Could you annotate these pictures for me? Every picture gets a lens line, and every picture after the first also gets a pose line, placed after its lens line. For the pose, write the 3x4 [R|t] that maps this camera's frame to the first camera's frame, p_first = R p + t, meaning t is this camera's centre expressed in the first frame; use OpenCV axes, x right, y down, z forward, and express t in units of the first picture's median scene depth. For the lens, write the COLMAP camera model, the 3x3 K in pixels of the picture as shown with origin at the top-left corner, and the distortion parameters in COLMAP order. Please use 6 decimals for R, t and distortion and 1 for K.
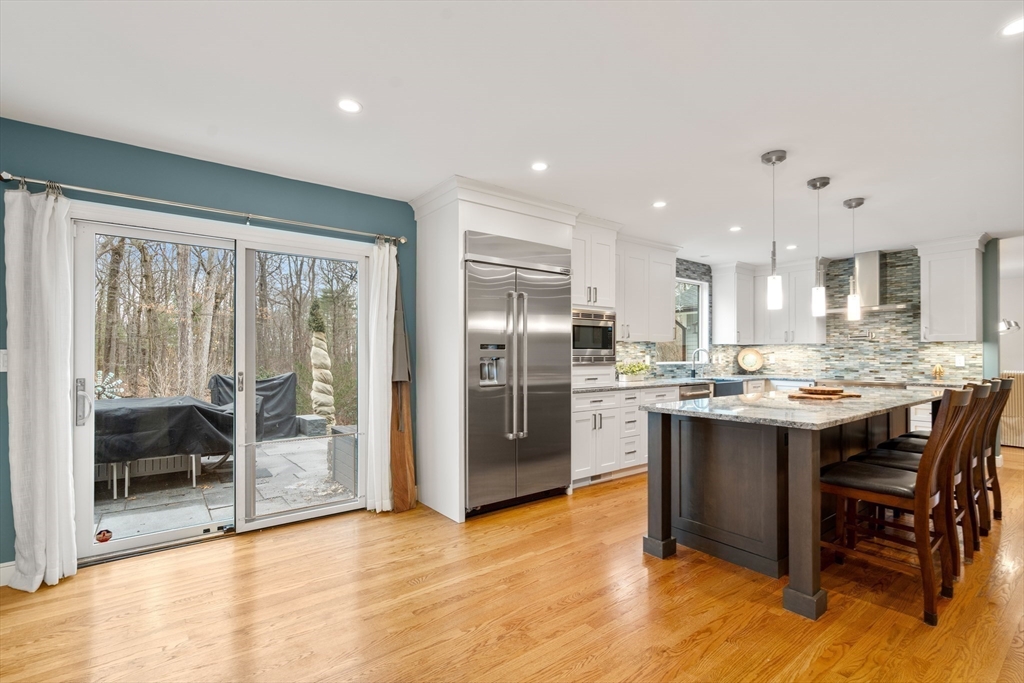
lens RADIAL K [[466.3, 0, 514.0], [0, 466.3, 356.4], [0, 0, 1]] dist [-0.005151, 0.000607]
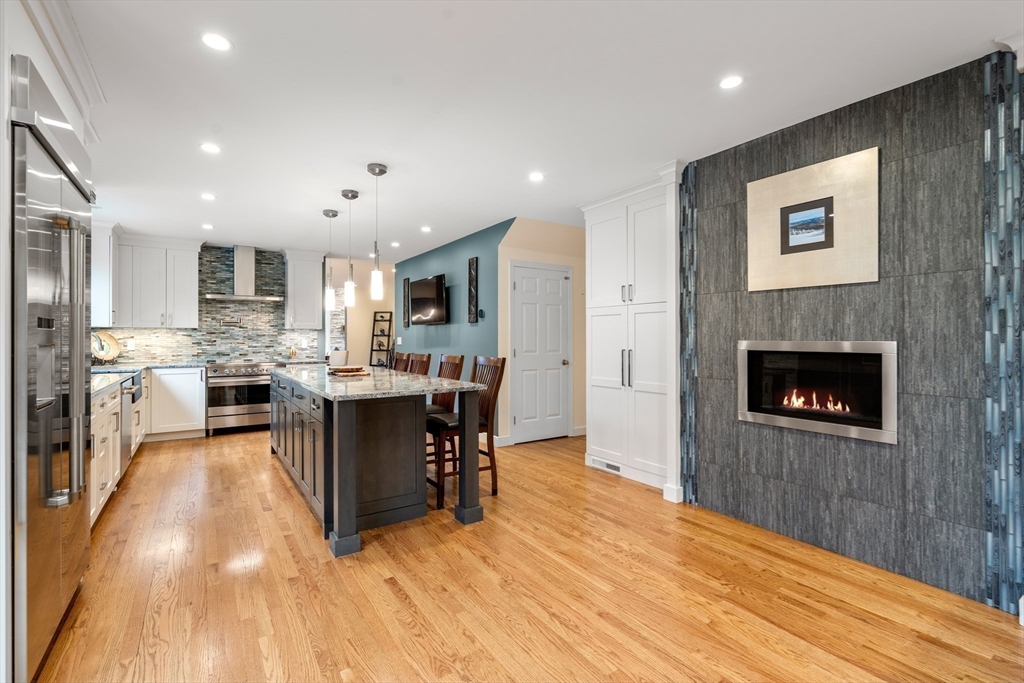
lens RADIAL K [[466.3, 0, 514.1], [0, 466.3, 334.4], [0, 0, 1]] dist [-0.005151, 0.000607]
pose [[0.063587, 0.010276, 0.997923, -0.296148], [0.009262, 0.999898, -0.010887, 0.002641], [-0.997933, 0.009935, 0.063485, 0.299287]]
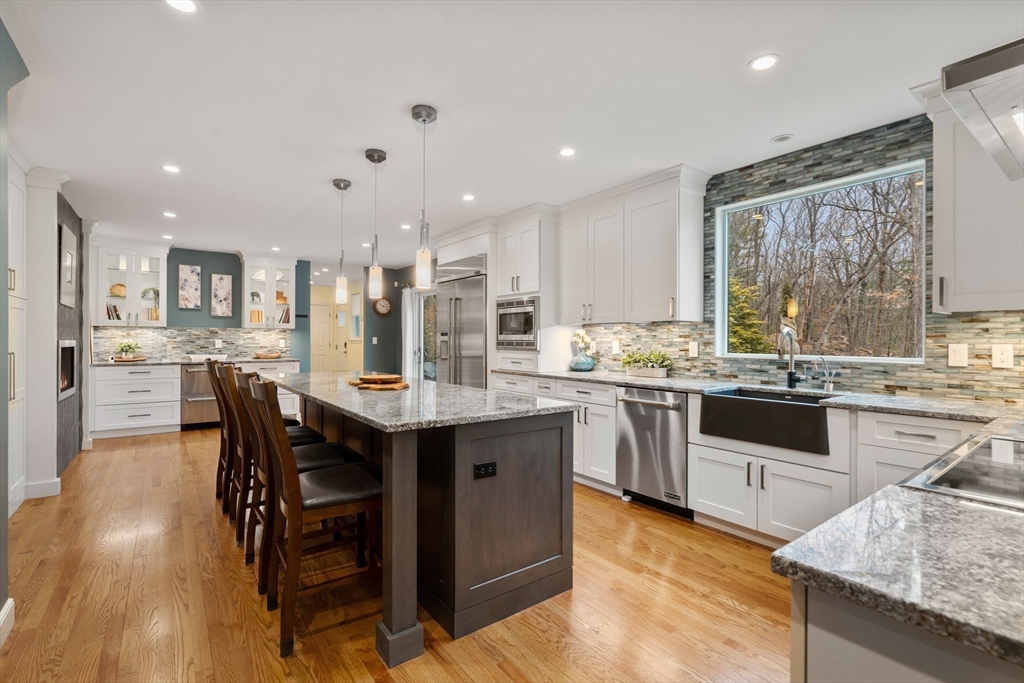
lens RADIAL K [[466.3, 0, 514.9], [0, 466.3, 338.4], [0, 0, 1]] dist [-0.005151, 0.000607]
pose [[-0.001287, -0.002122, -0.999997, 0.934110], [-0.008304, 0.999963, -0.002111, -0.003411], [0.999965, 0.008301, -0.001305, 0.757983]]
